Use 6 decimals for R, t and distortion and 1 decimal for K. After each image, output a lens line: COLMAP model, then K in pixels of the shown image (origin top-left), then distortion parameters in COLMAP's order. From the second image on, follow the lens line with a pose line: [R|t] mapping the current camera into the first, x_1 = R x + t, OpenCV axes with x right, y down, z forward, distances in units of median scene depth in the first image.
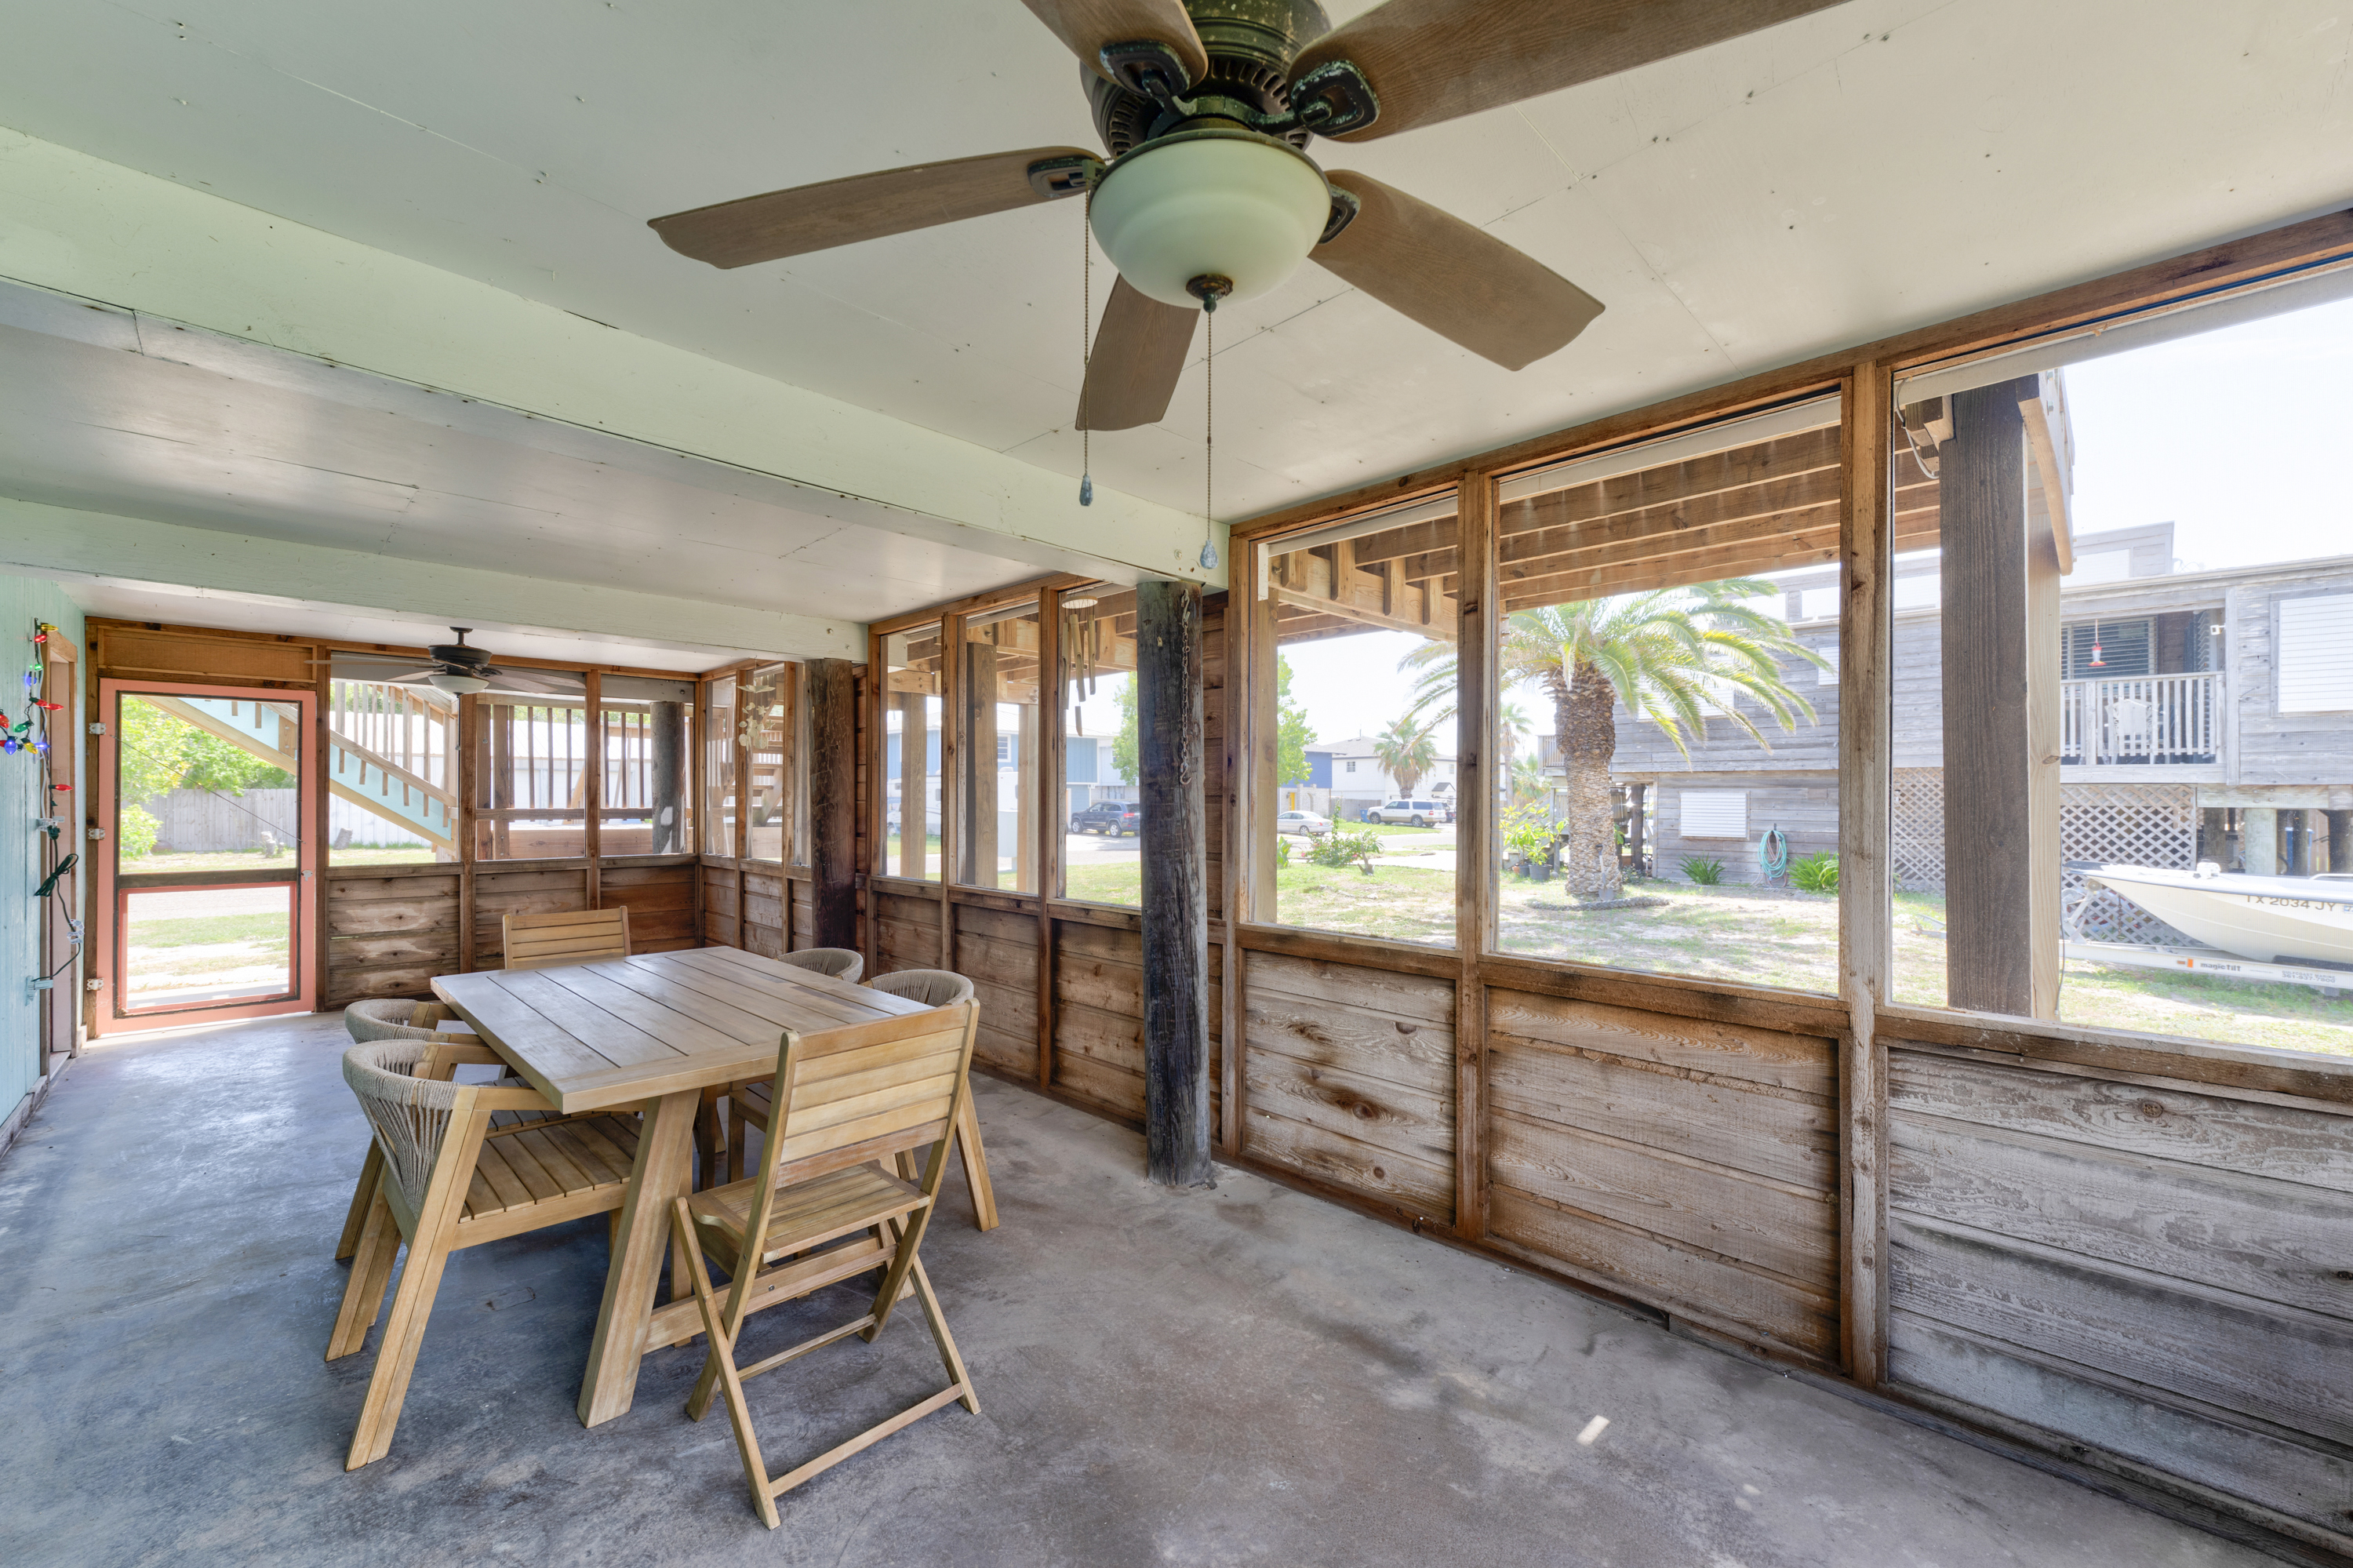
lens RADIAL K [[927.0, 0, 1172.9], [0, 927.0, 789.6], [0, 0, 1]] dist [-0.000148, -0.000157]
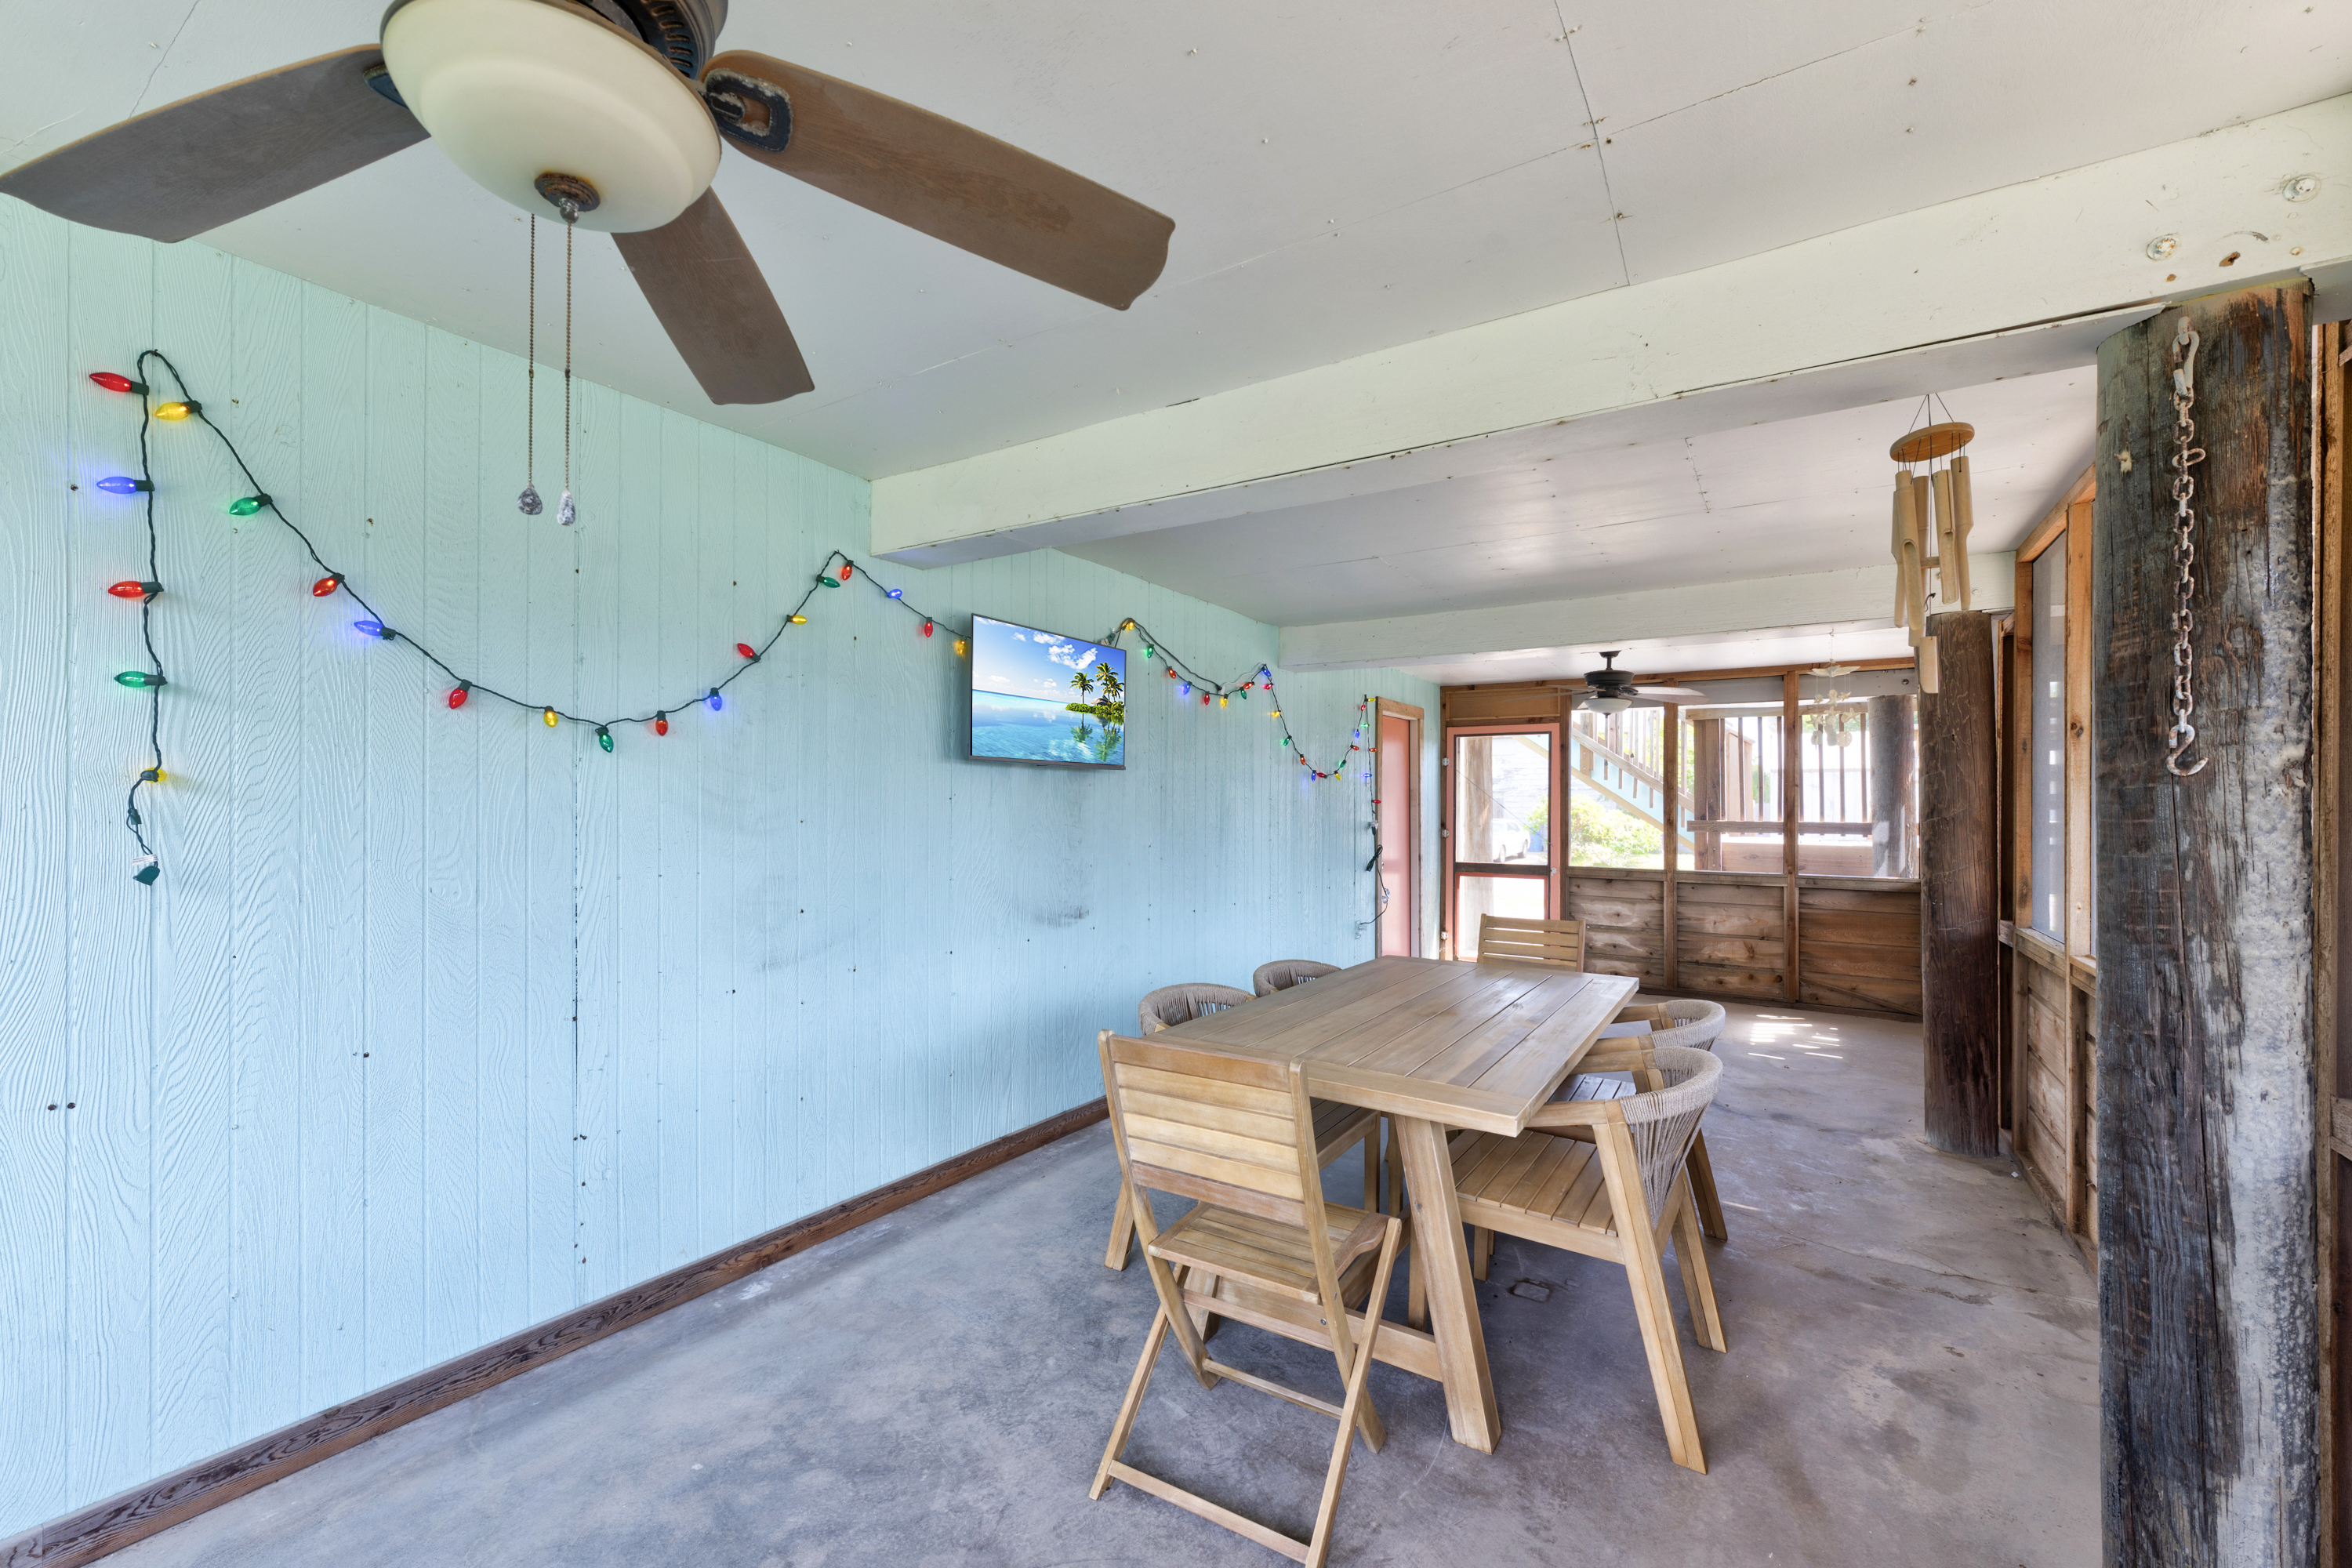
lens RADIAL K [[926.6, 0, 1164.6], [0, 926.6, 797.4], [0, 0, 1]] dist [-0.000148, -0.000157]
pose [[0.215462, -0.010645, -0.976454, 0.156496], [0.004192, 0.999941, -0.009976, 0.003279], [0.976503, -0.001944, 0.215494, 0.215576]]
